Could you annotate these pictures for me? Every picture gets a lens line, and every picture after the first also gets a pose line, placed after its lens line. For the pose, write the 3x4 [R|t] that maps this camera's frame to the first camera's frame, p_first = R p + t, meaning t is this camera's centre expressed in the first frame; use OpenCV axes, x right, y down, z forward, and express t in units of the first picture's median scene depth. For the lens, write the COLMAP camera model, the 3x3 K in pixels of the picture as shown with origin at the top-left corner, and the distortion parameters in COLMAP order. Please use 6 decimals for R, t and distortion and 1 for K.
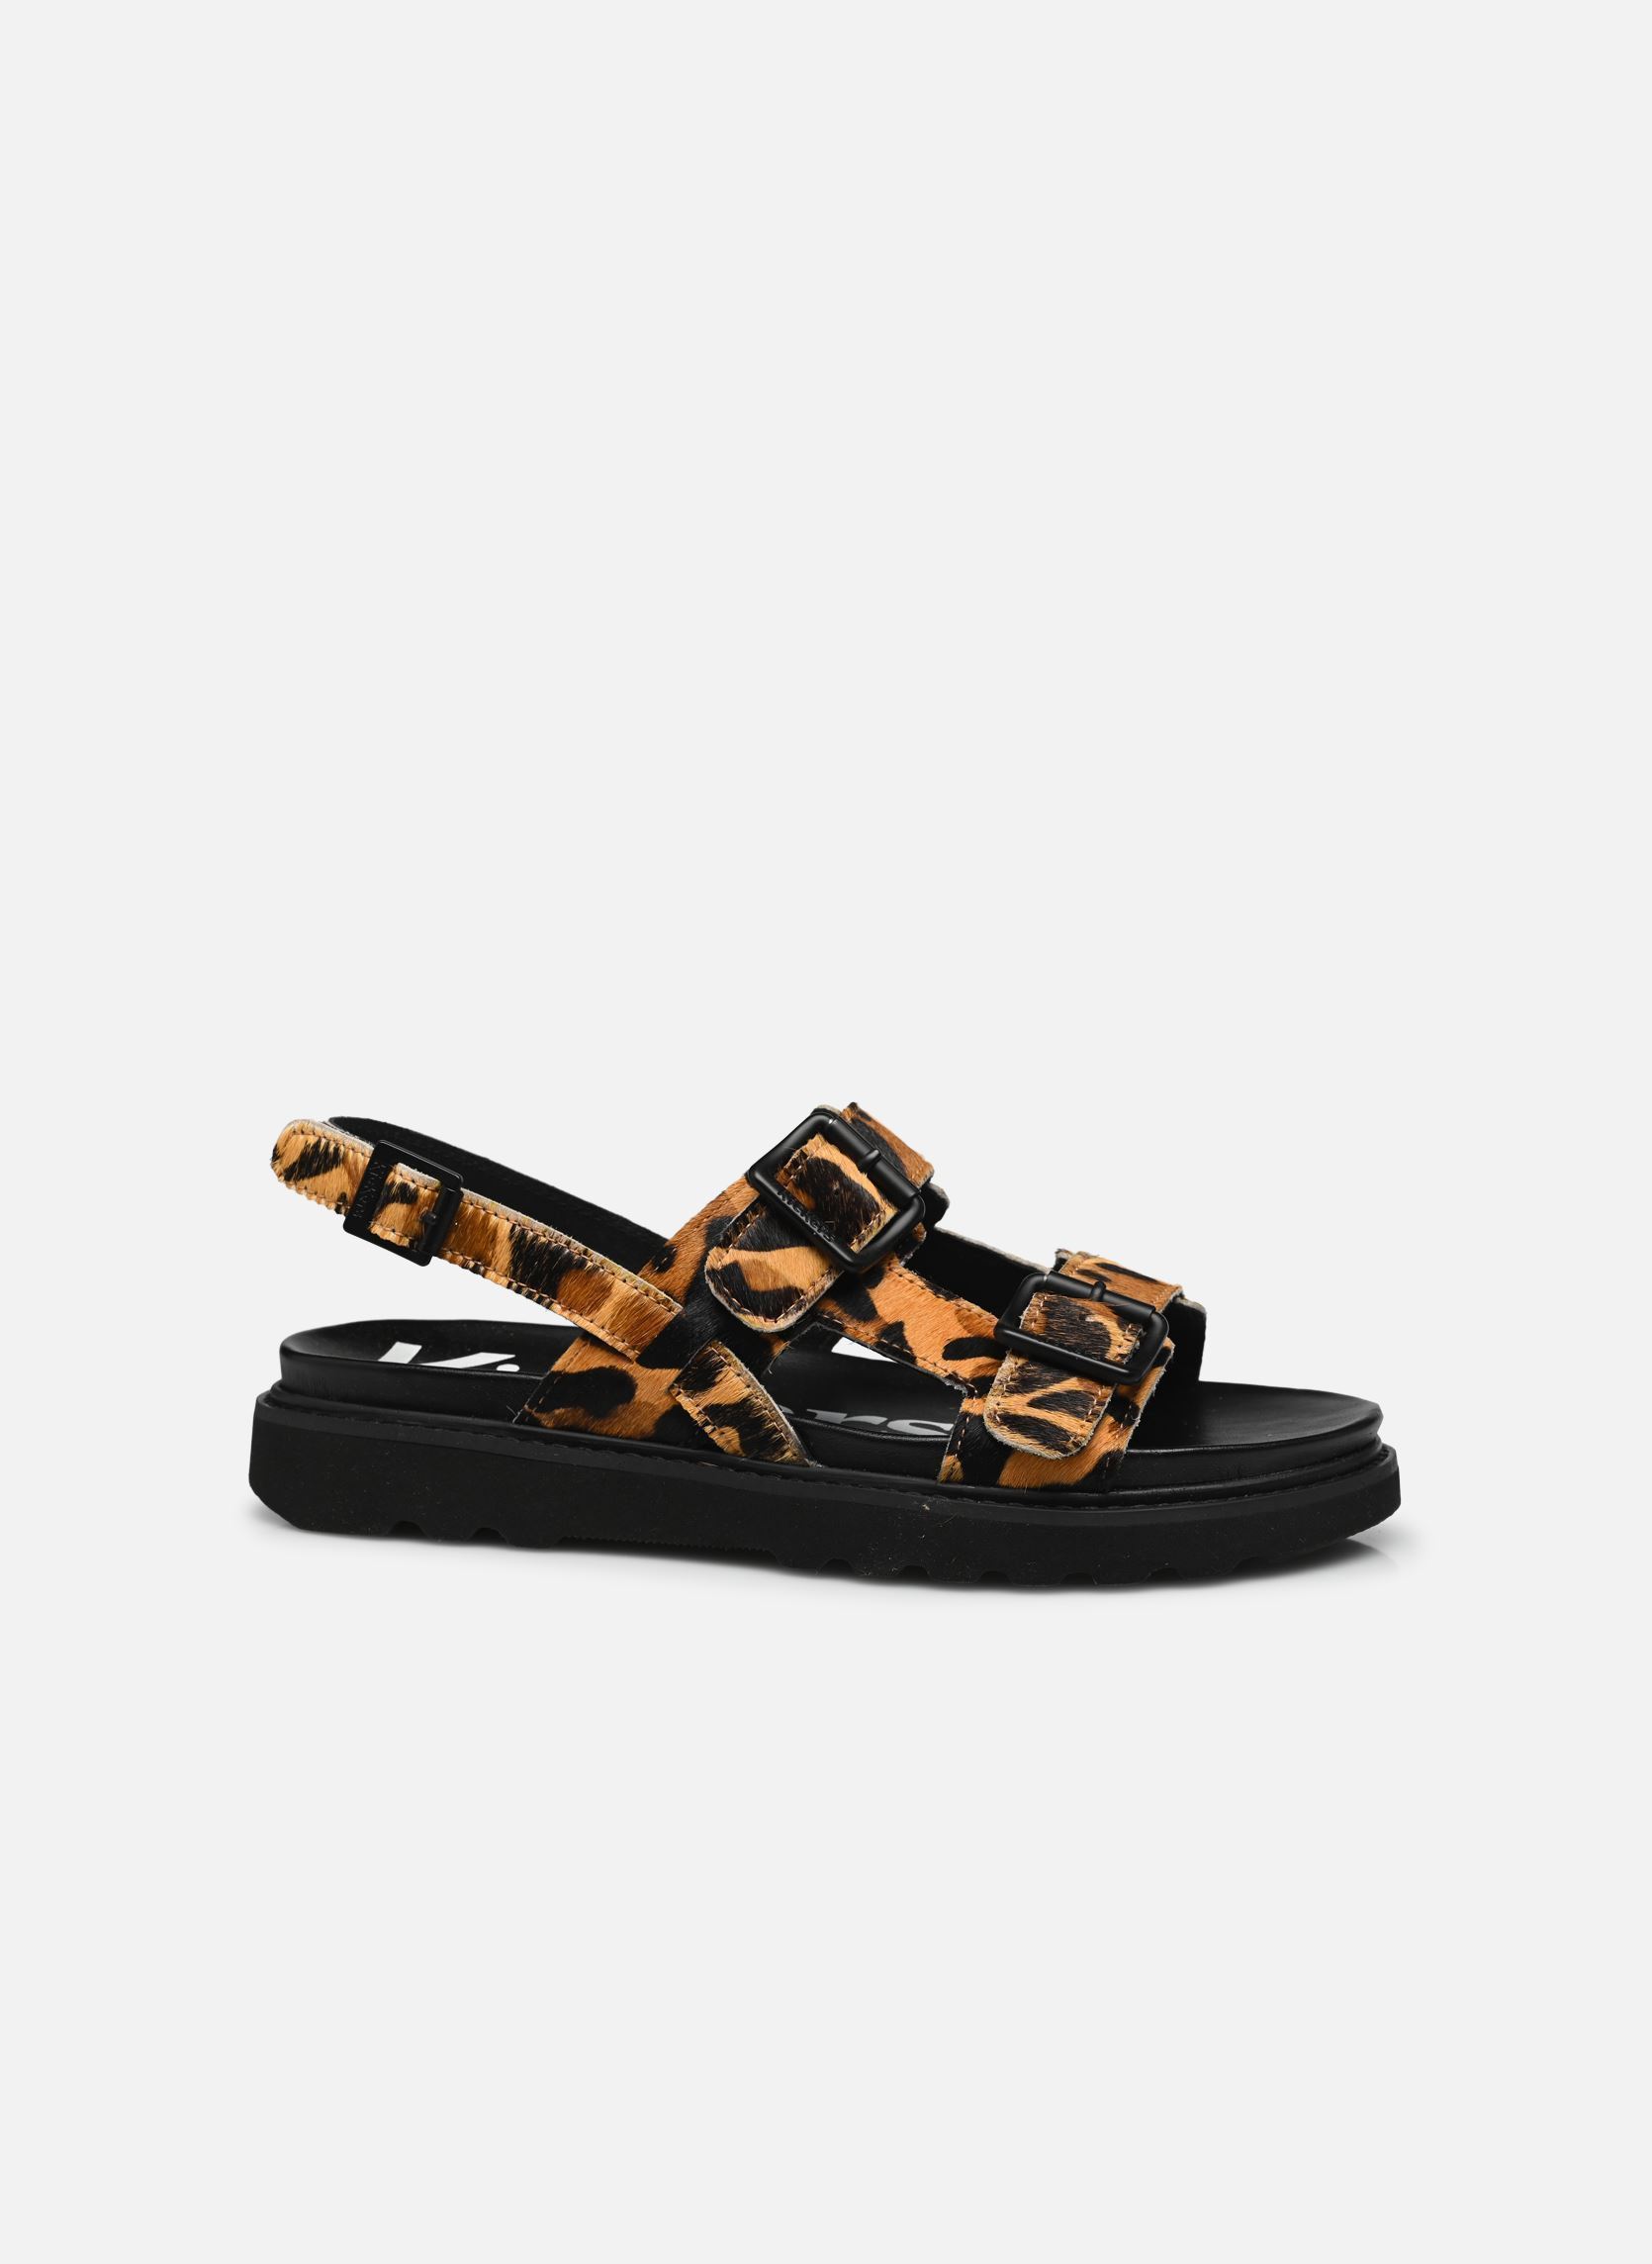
lens RADIAL K [[7199.3, 0, 826.1], [0, 7199.3, 1132.5], [0, 0, 1]] dist [0.008455, 0.000000]
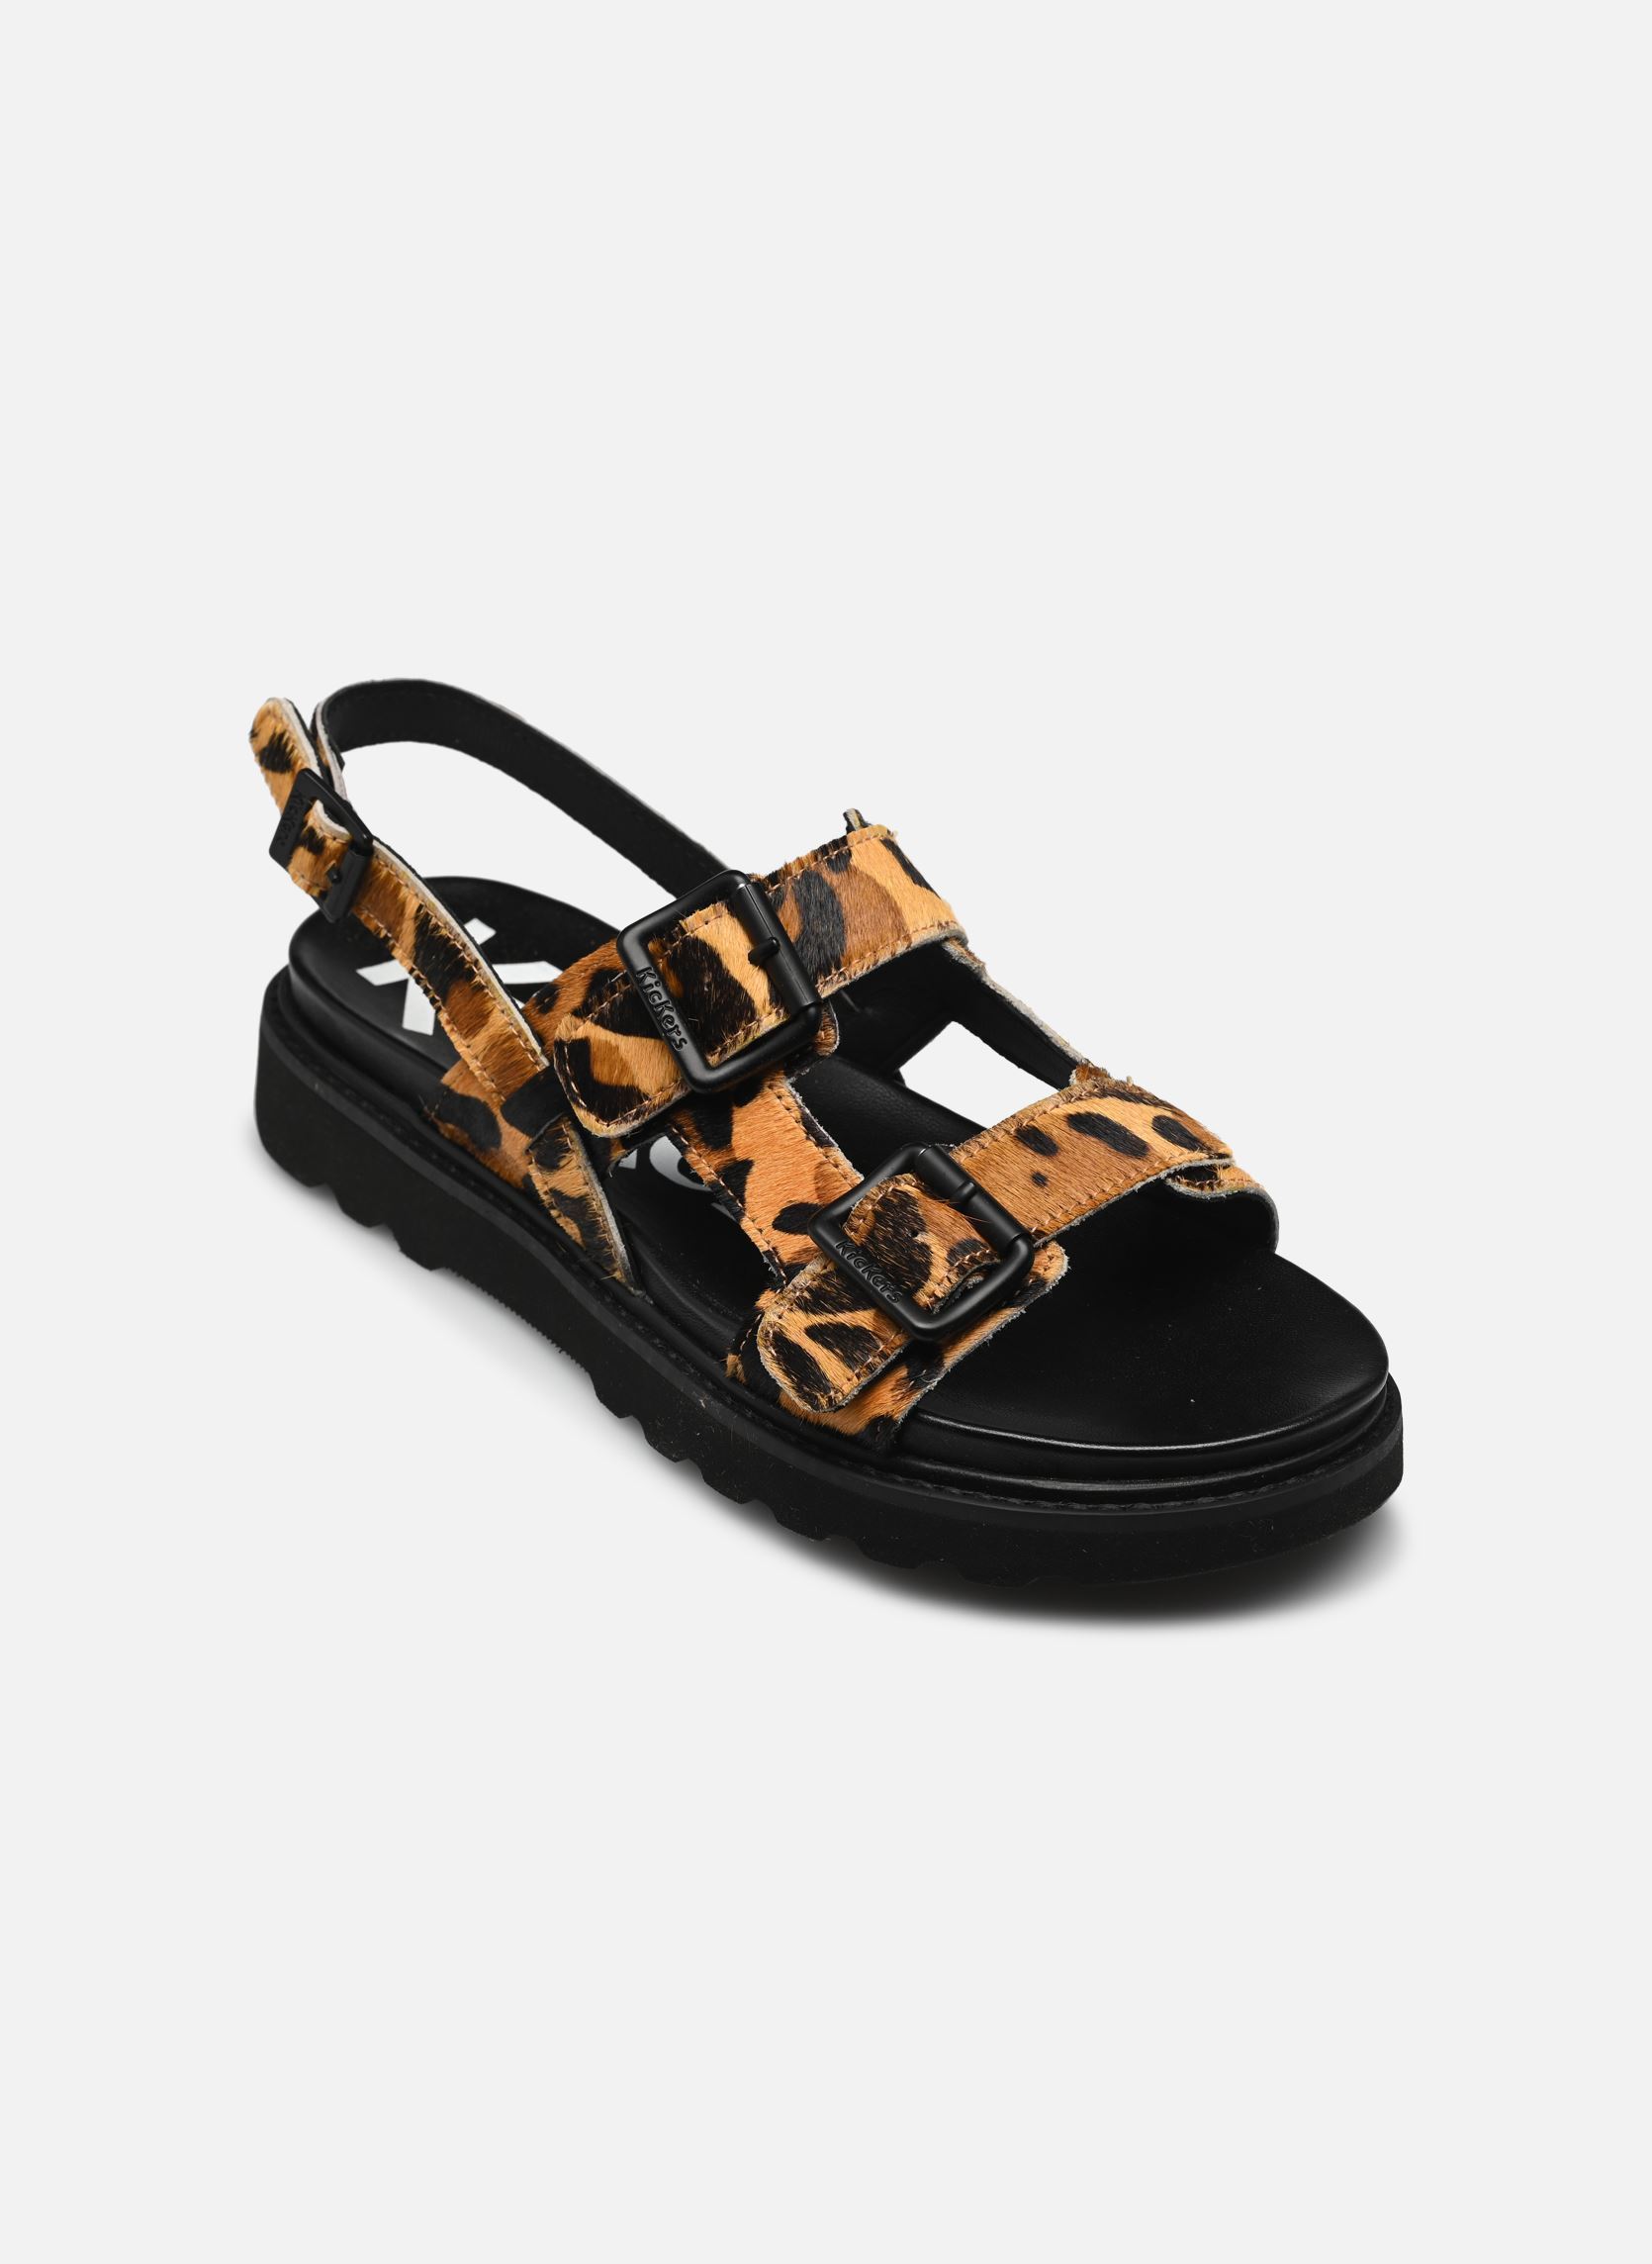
lens RADIAL K [[7199.3, 0, 825.9], [0, 7199.3, 1132.0], [0, 0, 1]] dist [0.008455, 0.000000]
pose [[0.709100, 0.329738, -0.623258, 0.517740], [0.009414, 0.879412, 0.475969, -0.360119], [0.705045, -0.343377, 0.620486, 0.509971]]
